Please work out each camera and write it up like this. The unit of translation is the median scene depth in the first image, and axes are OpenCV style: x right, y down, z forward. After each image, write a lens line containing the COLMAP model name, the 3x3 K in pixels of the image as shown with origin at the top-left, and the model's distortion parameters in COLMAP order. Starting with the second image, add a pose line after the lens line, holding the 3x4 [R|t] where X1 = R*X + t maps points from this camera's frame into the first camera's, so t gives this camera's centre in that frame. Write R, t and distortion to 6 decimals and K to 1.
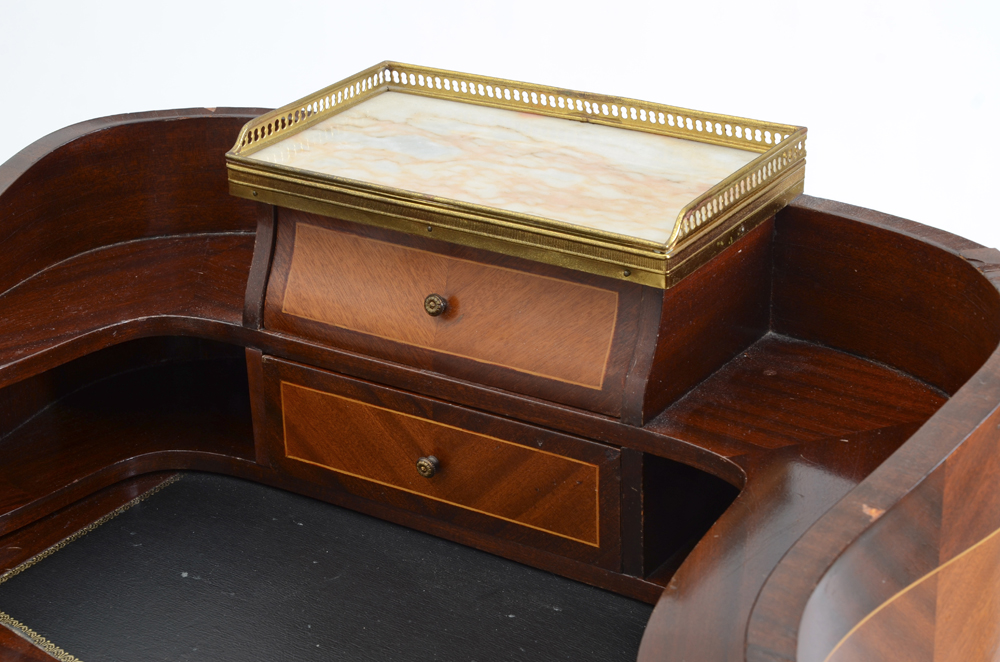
lens RADIAL K [[1973.0, 0, 501.0], [0, 1973.0, 309.2], [0, 0, 1]] dist [0.380323, -0.012476]
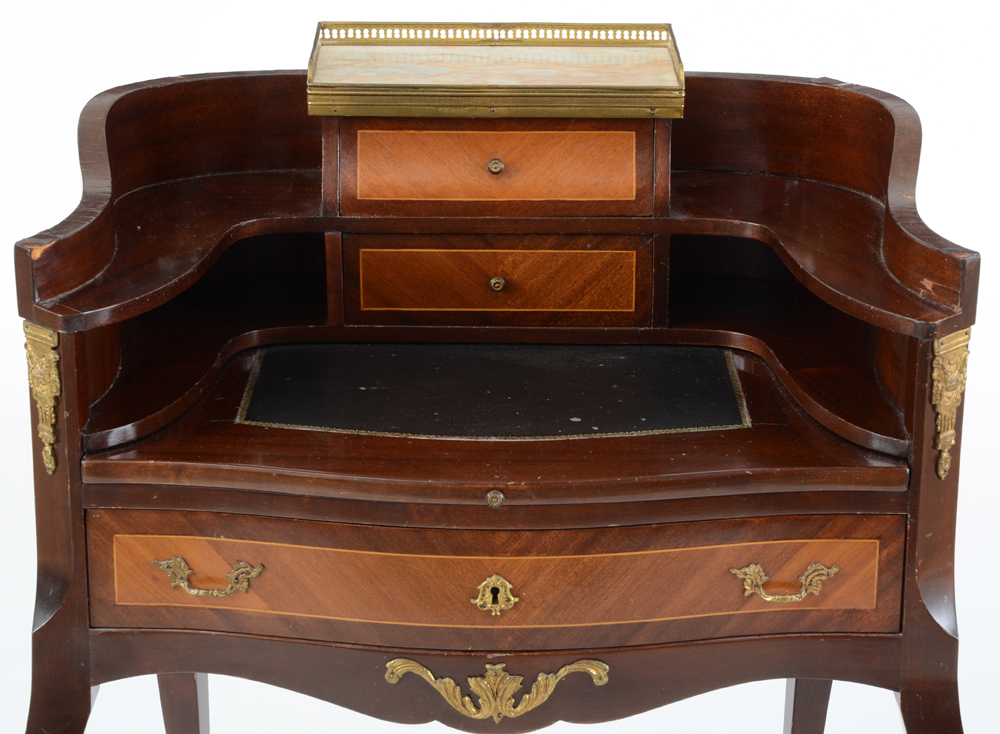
lens RADIAL K [[2517.6, 0, 498.5], [0, 2517.6, 351.7], [0, 0, 1]] dist [0.369552, 0.180160]
pose [[0.841262, -0.149914, 0.519427, -0.966165], [0.189081, 0.981694, -0.022904, 0.165853], [-0.506485, 0.117482, 0.854208, -0.506578]]
